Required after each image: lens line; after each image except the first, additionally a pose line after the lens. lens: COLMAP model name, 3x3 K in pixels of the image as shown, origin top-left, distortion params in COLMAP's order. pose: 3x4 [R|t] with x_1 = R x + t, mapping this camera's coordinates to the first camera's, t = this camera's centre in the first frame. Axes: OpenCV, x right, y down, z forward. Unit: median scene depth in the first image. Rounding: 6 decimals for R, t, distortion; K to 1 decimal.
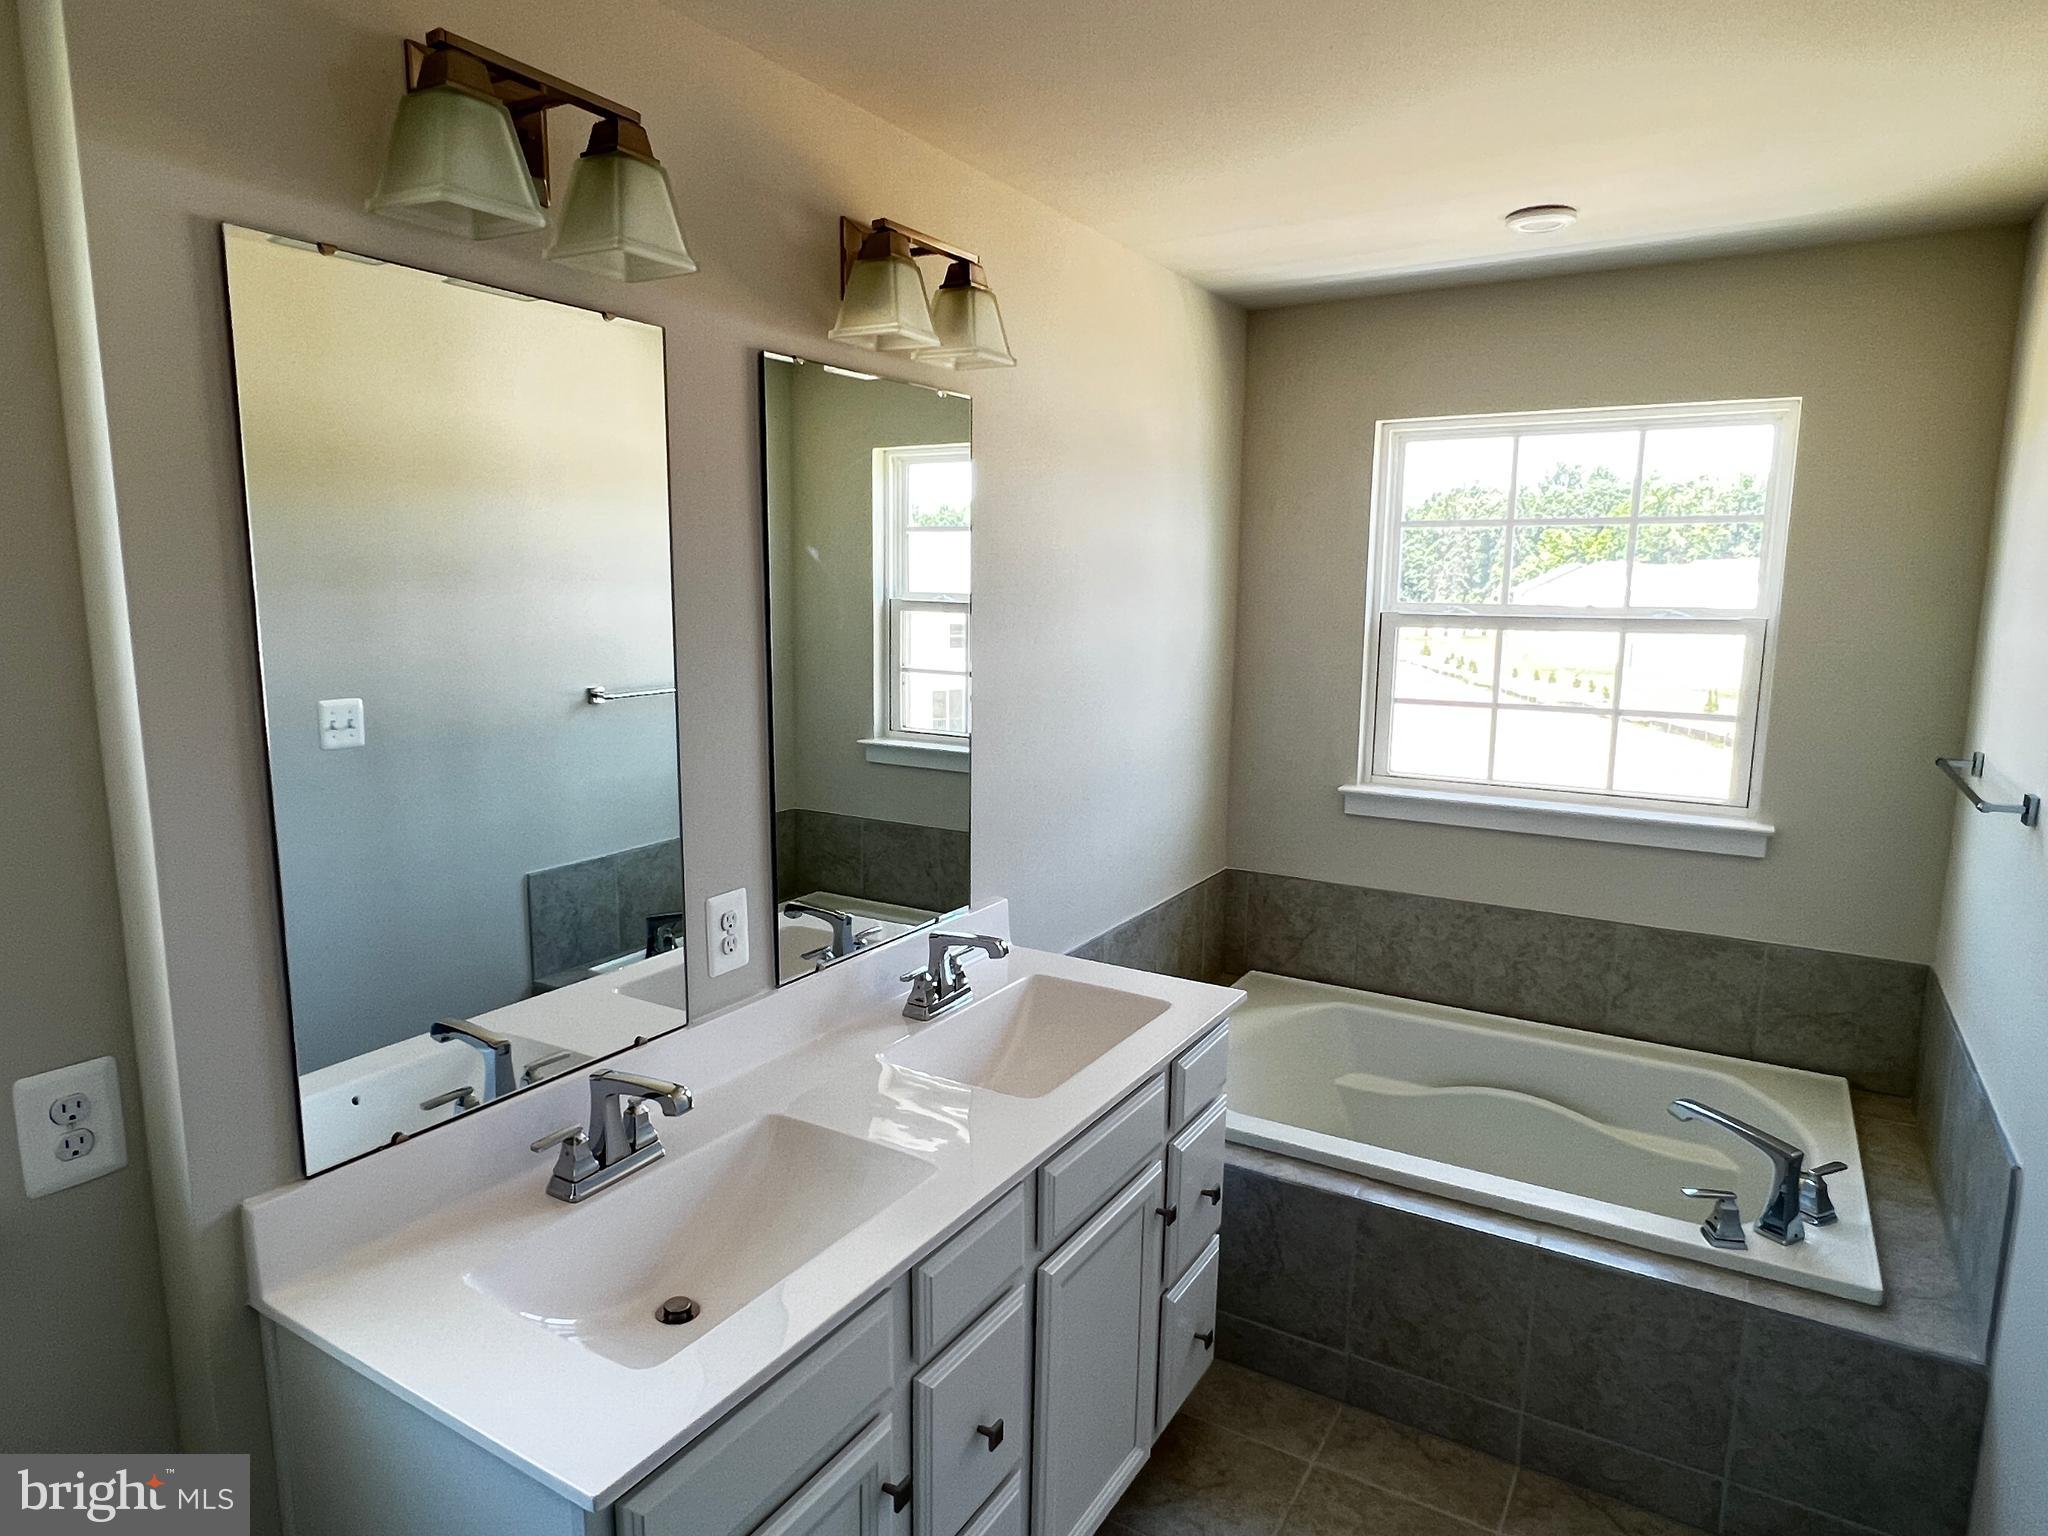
lens RADIAL K [[1218.9, 0, 1024.7], [0, 1218.9, 765.9], [0, 0, 1]] dist [-0.002904, -0.001193]
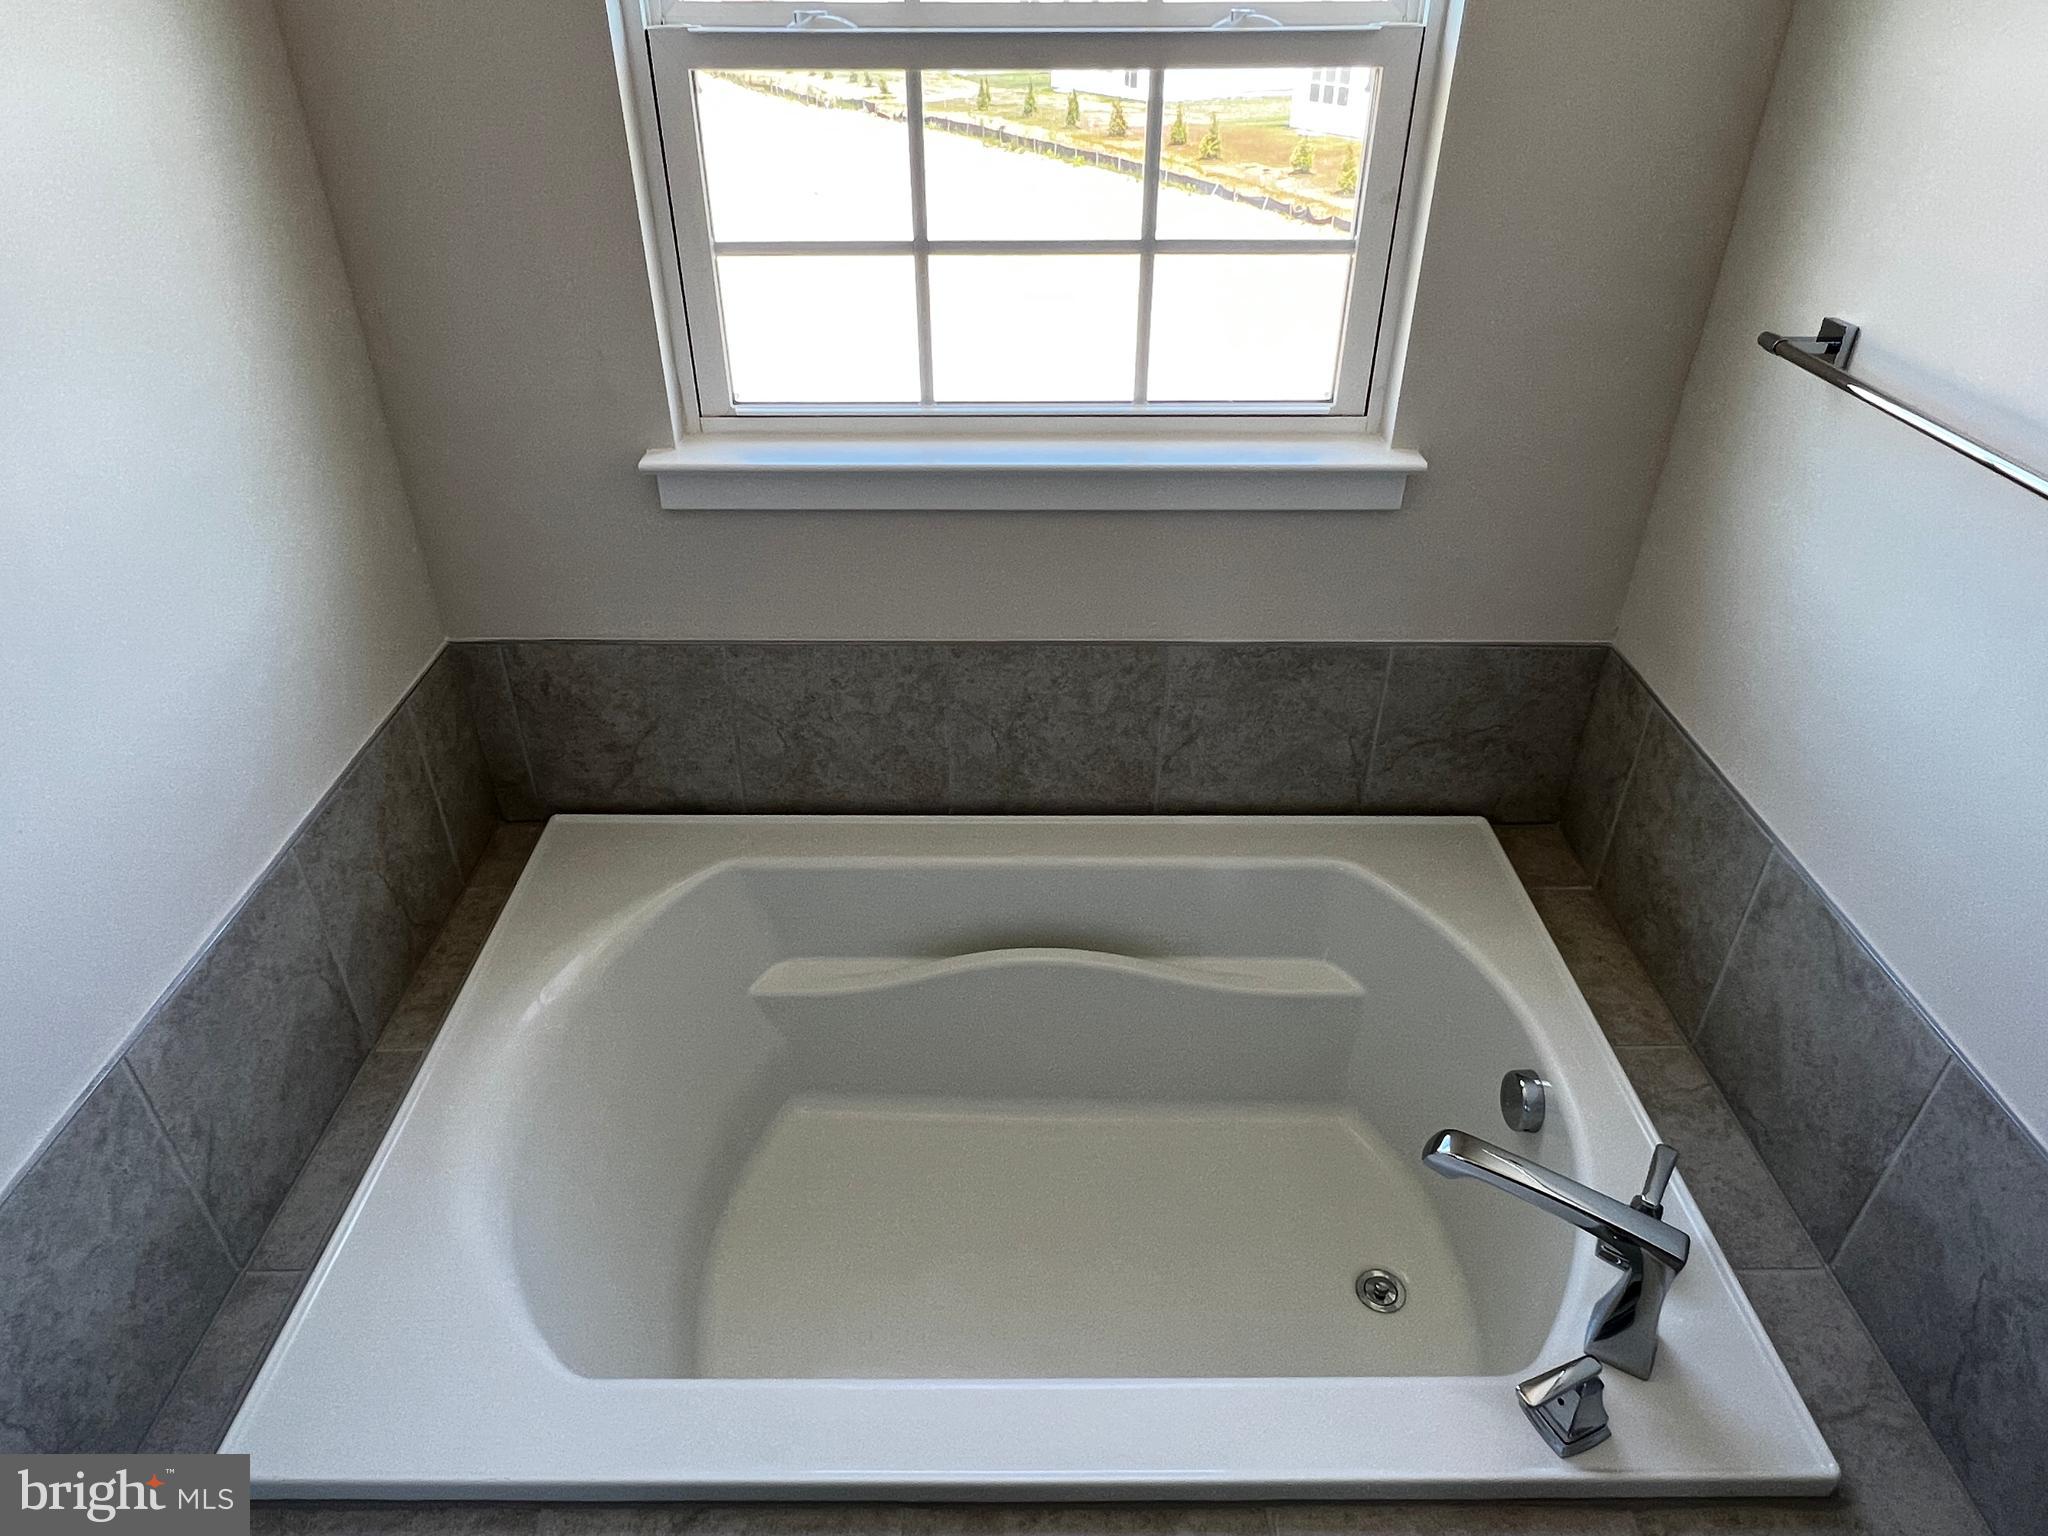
lens RADIAL K [[1246.7, 0, 1021.8], [0, 1246.7, 775.3], [0, 0, 1]] dist [-0.000826, -0.000948]
pose [[0.854617, -0.294507, 0.427663, 0.152081], [0.086523, 0.892855, 0.441954, -0.081273], [-0.511999, -0.340699, 0.788531, 0.536404]]
